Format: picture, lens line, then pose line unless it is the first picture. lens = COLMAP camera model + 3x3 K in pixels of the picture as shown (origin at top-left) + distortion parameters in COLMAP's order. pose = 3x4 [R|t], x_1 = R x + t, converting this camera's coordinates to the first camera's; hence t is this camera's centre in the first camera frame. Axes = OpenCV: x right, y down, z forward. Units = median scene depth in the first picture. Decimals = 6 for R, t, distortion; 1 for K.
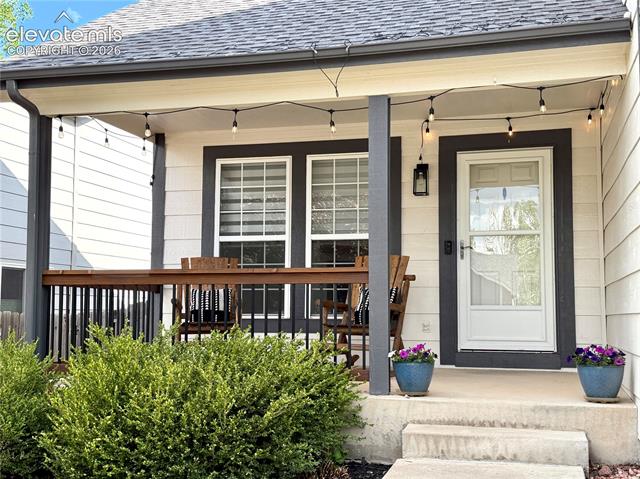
lens RADIAL K [[839.9, 0, 319.6], [0, 839.9, 240.4], [0, 0, 1]] dist [0.020577, 0.000000]
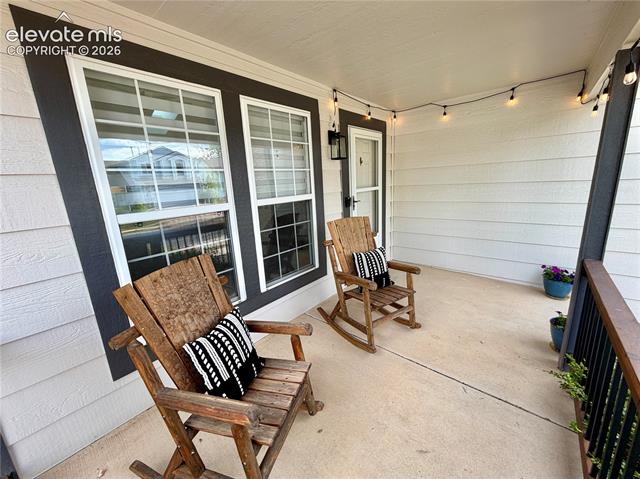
lens RADIAL K [[256.2, 0, 320.2], [0, 256.2, 237.5], [0, 0, 1]] dist [-0.000861, -0.000053]
pose [[0.428430, -0.220077, 0.876364, -0.219348], [-0.027669, 0.966235, 0.256172, -0.037958], [-0.903151, -0.134000, 0.407875, 0.827196]]
